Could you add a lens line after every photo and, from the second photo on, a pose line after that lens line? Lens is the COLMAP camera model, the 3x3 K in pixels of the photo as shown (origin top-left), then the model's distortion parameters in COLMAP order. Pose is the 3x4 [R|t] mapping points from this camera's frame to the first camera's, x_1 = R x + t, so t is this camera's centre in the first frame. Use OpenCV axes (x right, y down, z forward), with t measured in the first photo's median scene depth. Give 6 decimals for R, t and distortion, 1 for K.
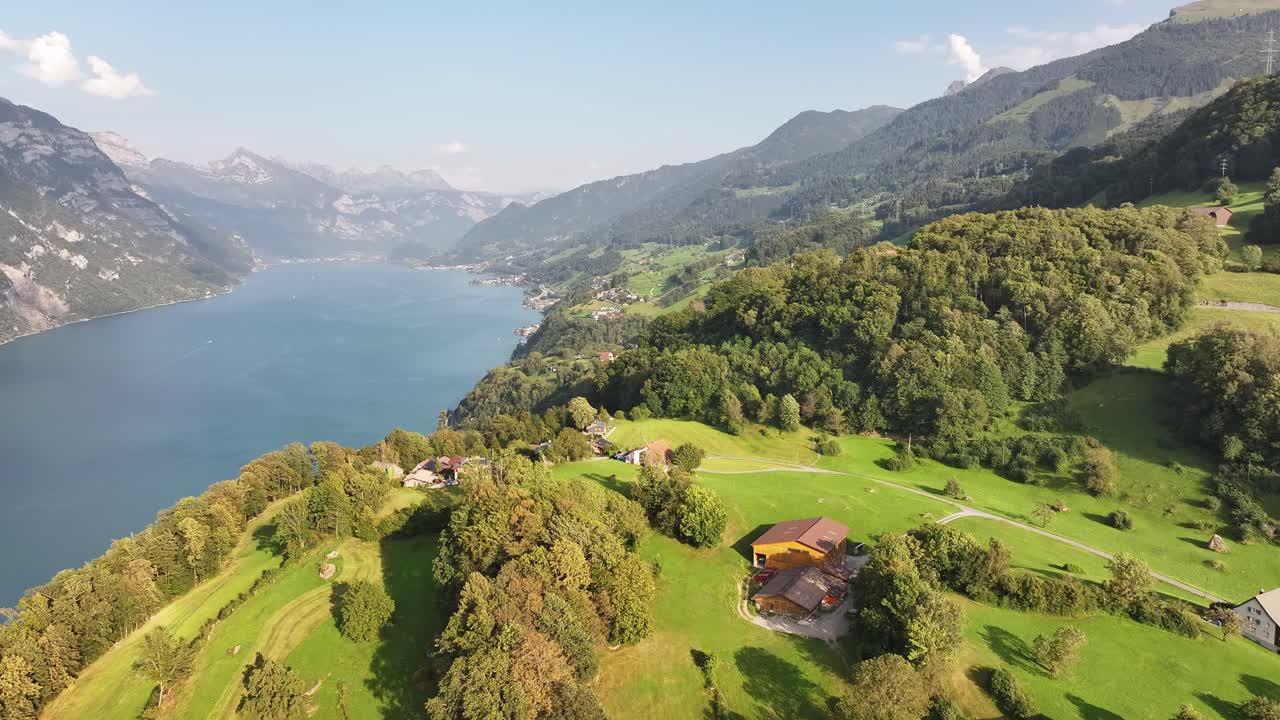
lens RADIAL K [[892.6, 0, 643.0], [0, 892.6, 354.5], [0, 0, 1]] dist [-0.008861, 0.027384]
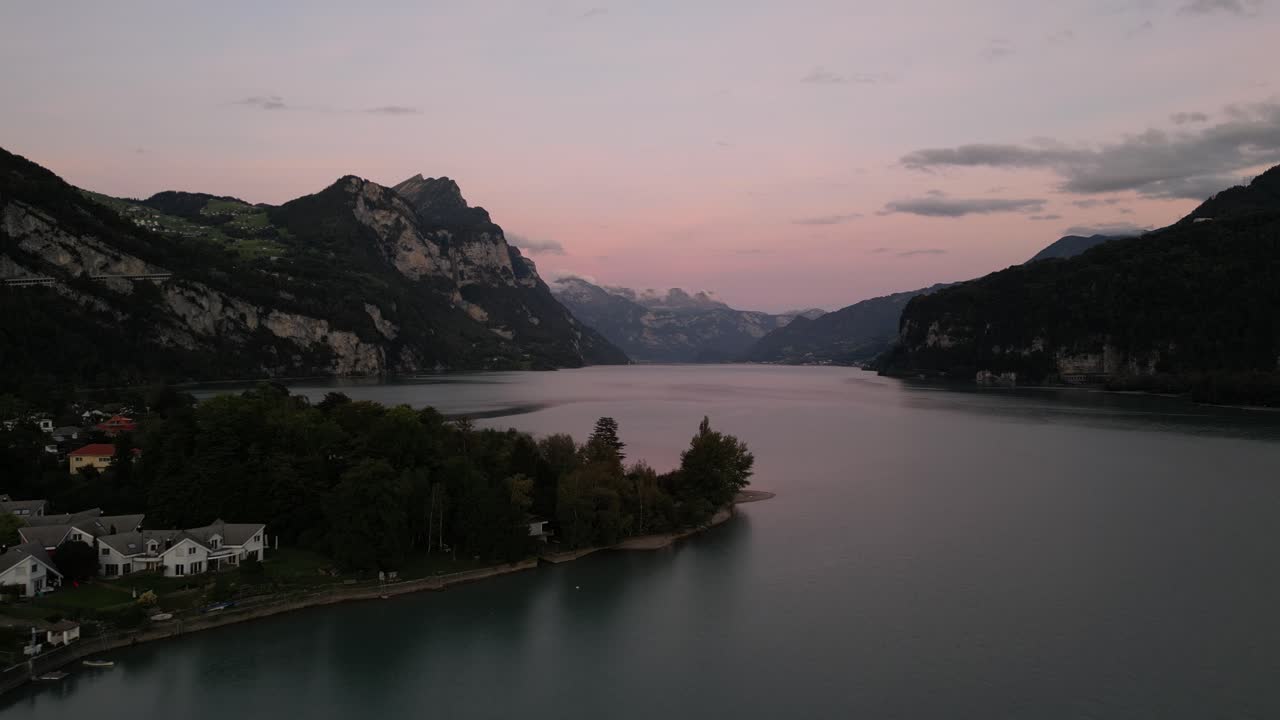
lens RADIAL K [[923.9, 0, 645.6], [0, 923.9, 356.4], [0, 0, 1]] dist [0.087810, -0.087103]
pose [[0.964069, 0.017126, -0.265099, -0.021696], [-0.053681, 0.989892, -0.131270, 0.071398], [0.260172, 0.140785, 0.955244, -0.283120]]
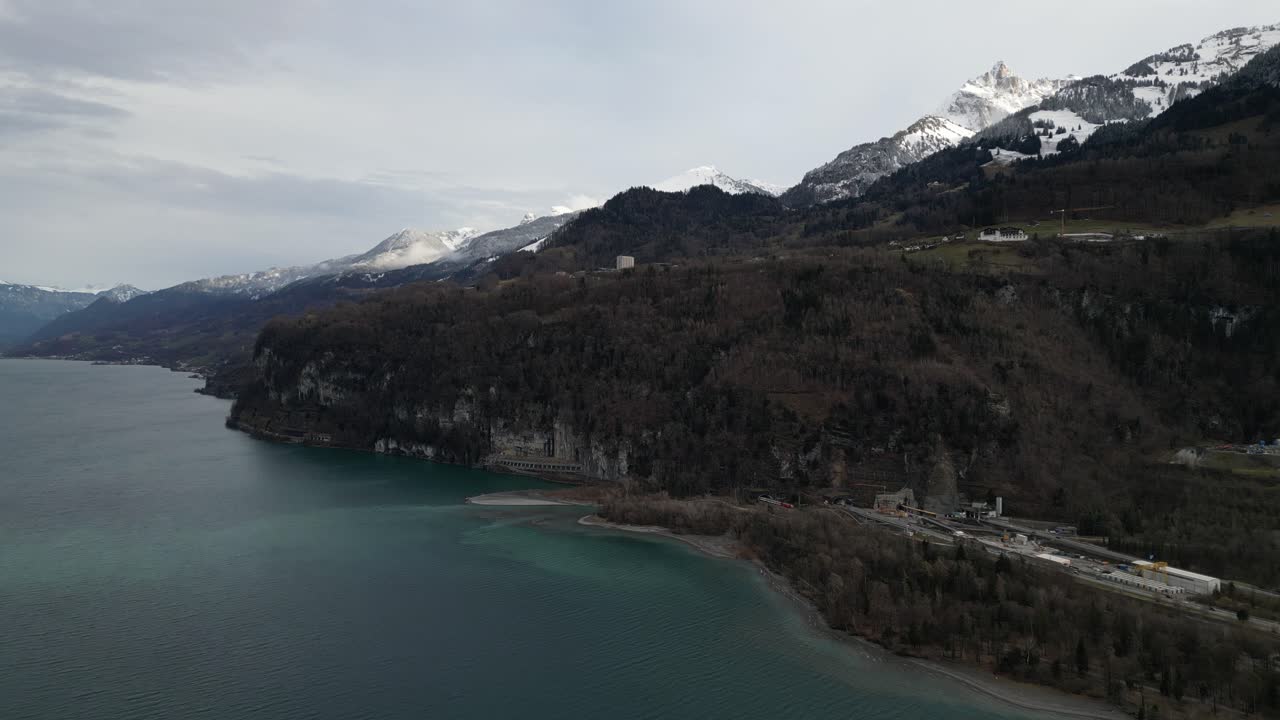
lens RADIAL K [[892.6, 0, 643.0], [0, 892.6, 354.5], [0, 0, 1]] dist [-0.008861, 0.027384]
pose [[0.905464, 0.008998, 0.424327, -0.029273], [0.044226, 0.992332, -0.115416, 0.046152], [-0.422112, 0.123271, 0.898124, -0.212102]]
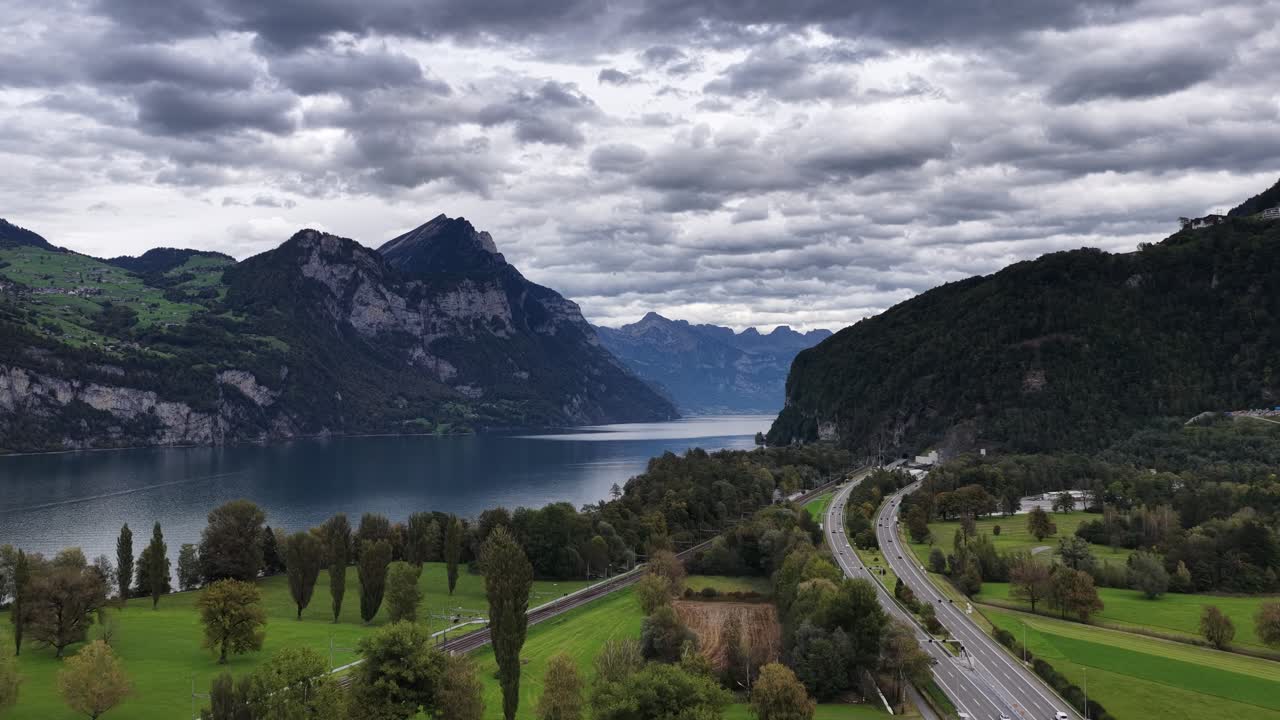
lens RADIAL K [[1086.7, 0, 640.0], [0, 1086.7, 360.0], [0, 0, 1]] dist [-0.030480, 0.102466]
pose [[0.921776, -0.009259, -0.387612, 0.062575], [-0.059606, 0.984446, -0.165265, 0.066919], [0.383114, 0.175442, 0.906887, -0.289739]]
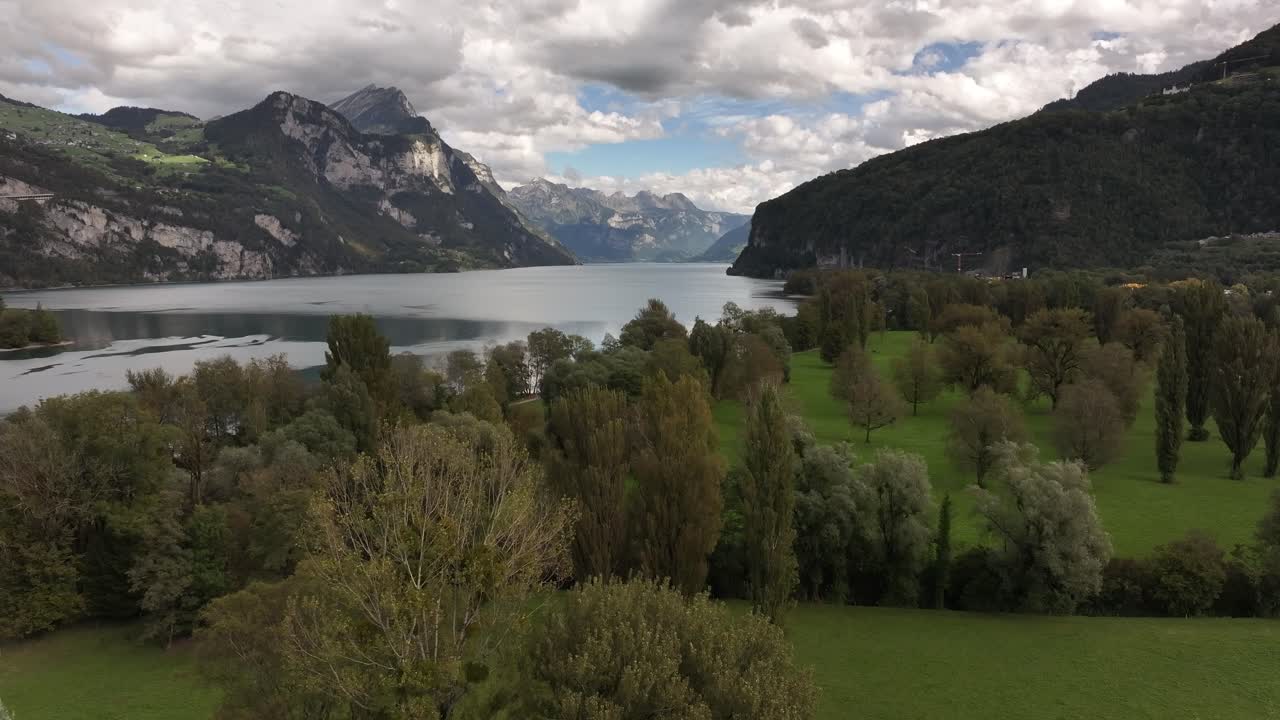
lens RADIAL K [[892.6, 0, 643.0], [0, 892.6, 354.5], [0, 0, 1]] dist [-0.008861, 0.027384]
pose [[0.967882, 0.033246, -0.249197, 0.024052], [-0.040296, 0.998917, -0.023242, 0.072430], [0.248154, 0.032538, 0.968174, -0.298522]]
